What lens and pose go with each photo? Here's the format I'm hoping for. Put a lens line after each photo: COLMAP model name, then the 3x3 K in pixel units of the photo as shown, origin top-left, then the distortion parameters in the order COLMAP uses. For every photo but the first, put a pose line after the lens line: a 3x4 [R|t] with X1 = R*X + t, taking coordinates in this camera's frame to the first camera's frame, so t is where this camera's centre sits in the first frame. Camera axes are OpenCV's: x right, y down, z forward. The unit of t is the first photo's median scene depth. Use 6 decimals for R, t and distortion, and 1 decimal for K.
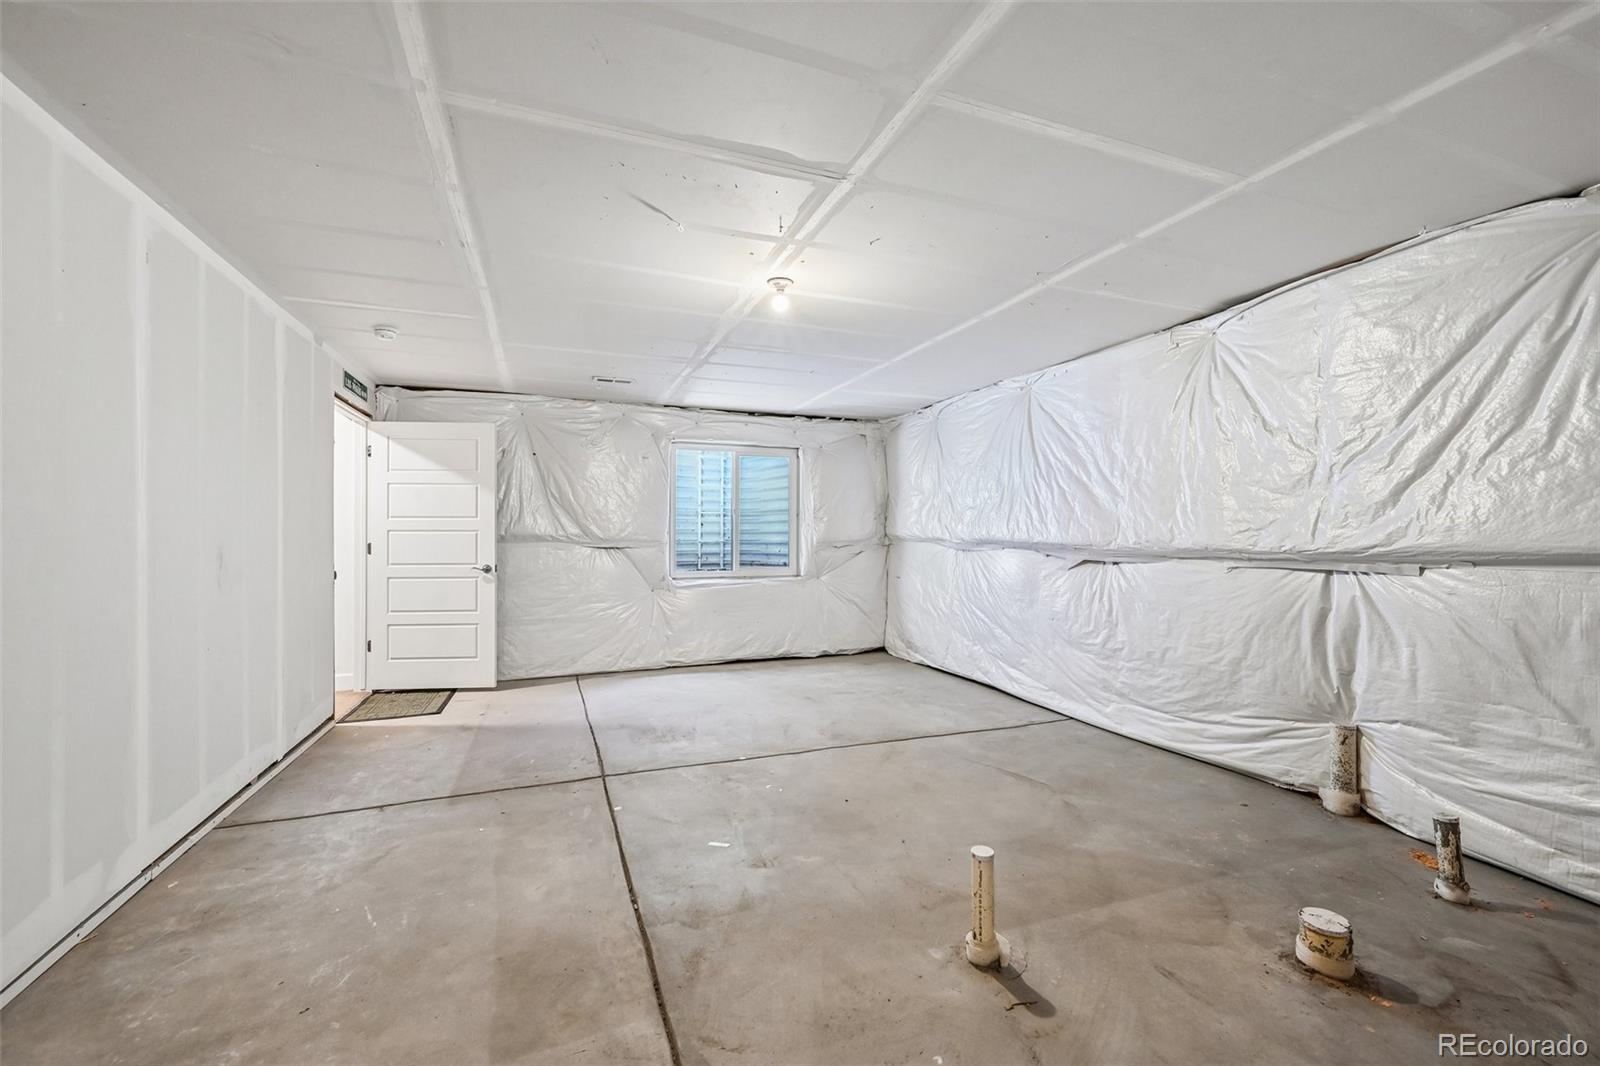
lens RADIAL K [[699.4, 0, 797.1], [0, 699.4, 533.0], [0, 0, 1]] dist [-0.000825, 0.001053]
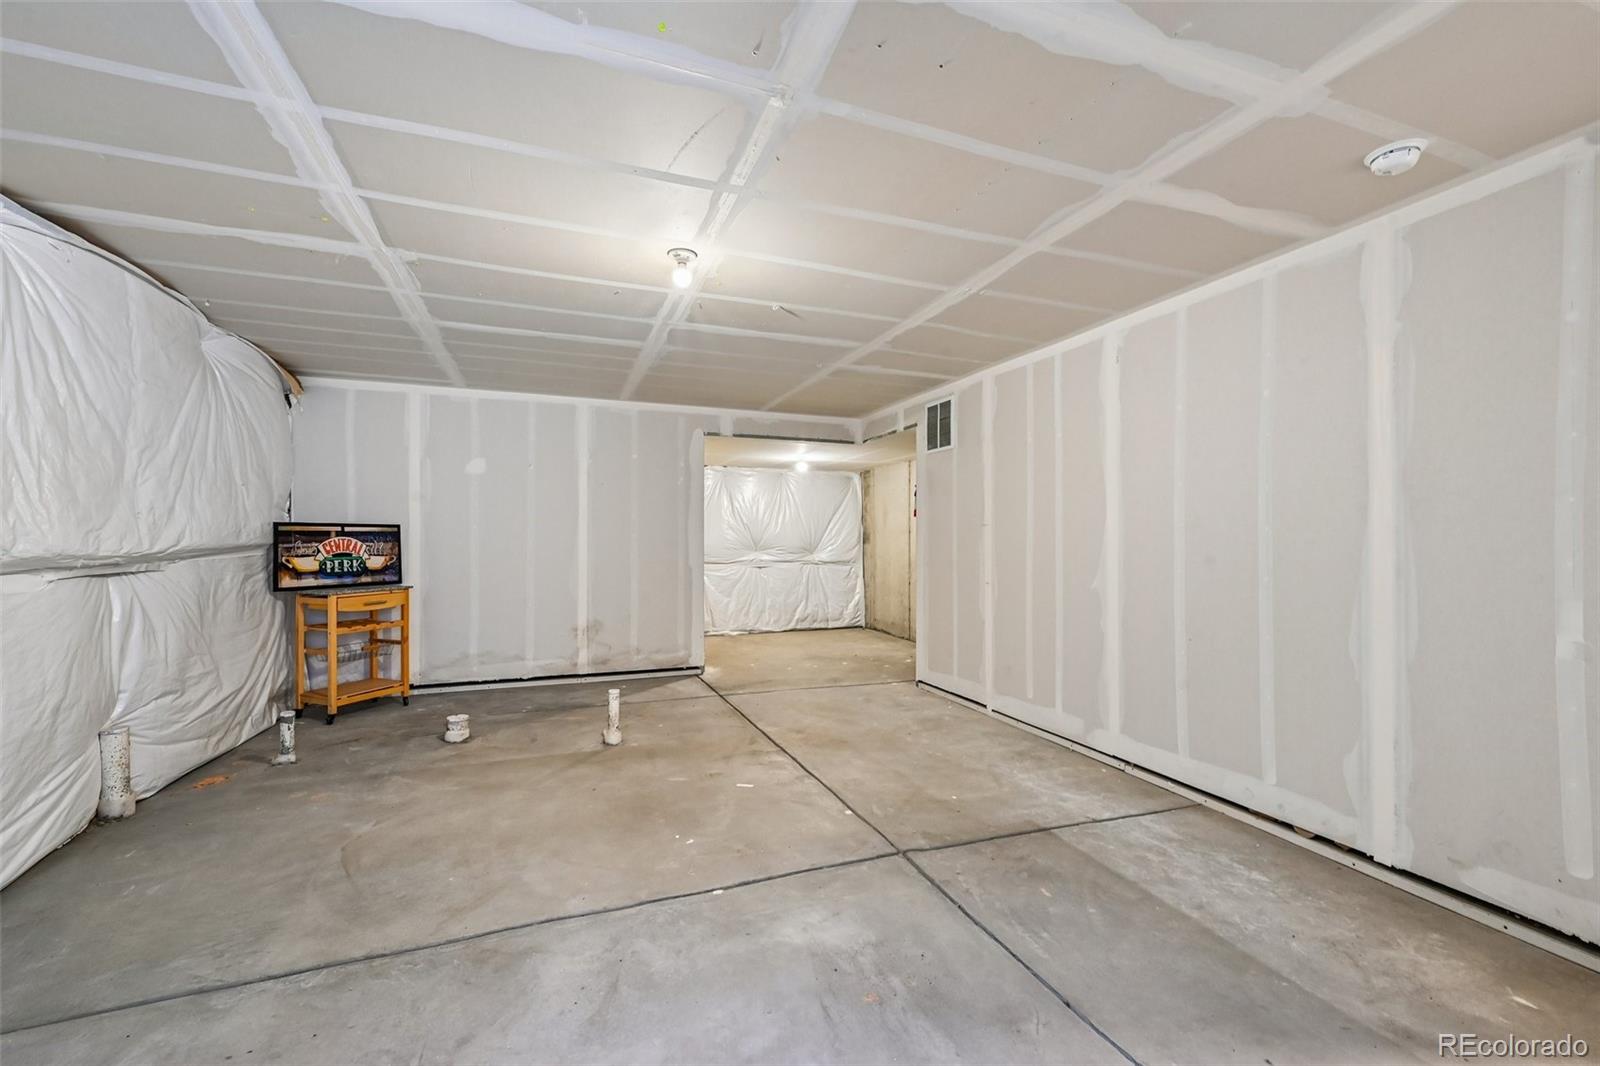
lens RADIAL K [[699.4, 0, 809.4], [0, 699.4, 535.7], [0, 0, 1]] dist [-0.000825, 0.001053]
pose [[-0.999903, -0.003150, -0.013601, -0.208314], [-0.003066, 0.999976, -0.006144, 0.004525], [0.013620, -0.006102, -0.999889, 2.253533]]
